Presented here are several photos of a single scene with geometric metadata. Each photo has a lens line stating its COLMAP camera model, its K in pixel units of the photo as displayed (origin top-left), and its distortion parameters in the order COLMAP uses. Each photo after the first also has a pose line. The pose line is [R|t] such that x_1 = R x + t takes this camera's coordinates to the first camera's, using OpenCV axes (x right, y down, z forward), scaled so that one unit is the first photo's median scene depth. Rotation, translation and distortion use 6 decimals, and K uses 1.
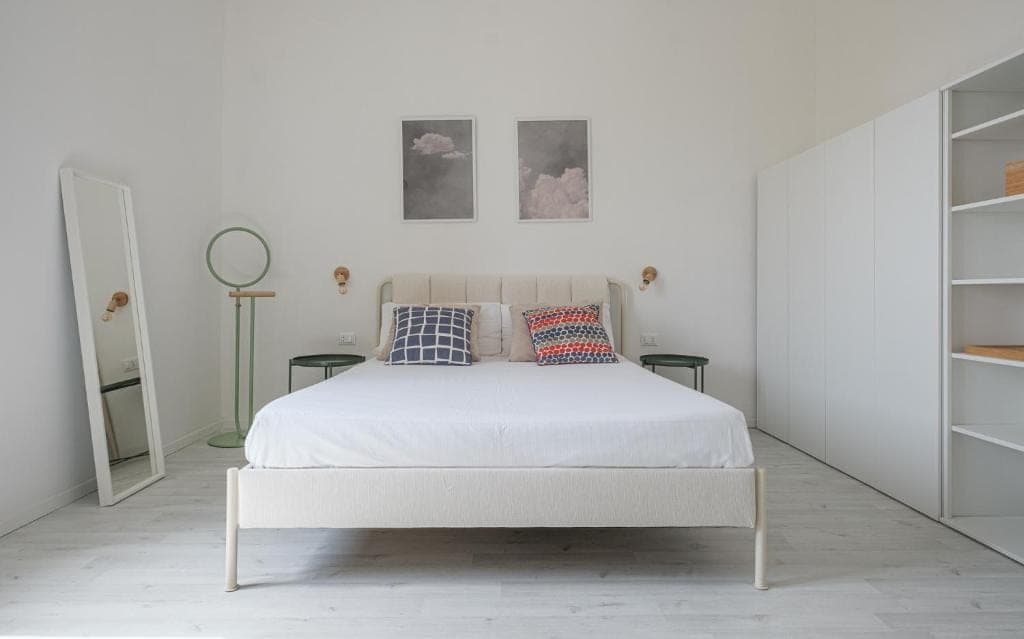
lens RADIAL K [[561.7, 0, 515.6], [0, 561.7, 296.3], [0, 0, 1]] dist [-0.006080, -0.000757]
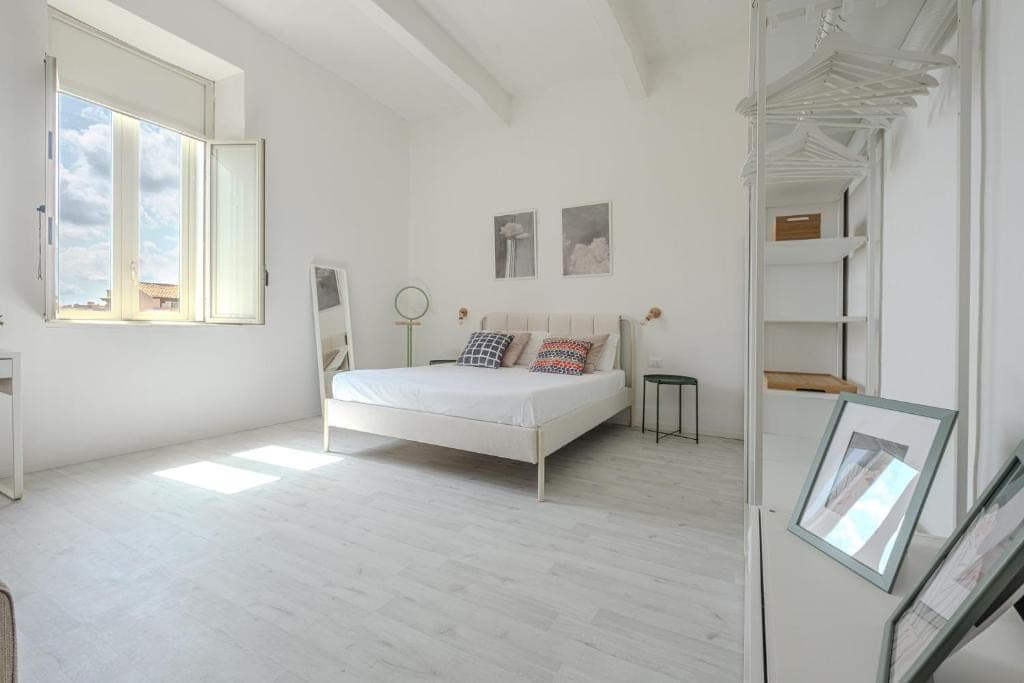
lens RADIAL K [[457.2, 0, 512.8], [0, 457.2, 334.5], [0, 0, 1]] dist [0.003050, 0.000036]
pose [[0.872134, 0.027525, -0.488493, 0.488163], [-0.022026, 0.999613, 0.017001, -0.000008], [0.488772, -0.004068, 0.872402, -0.113078]]
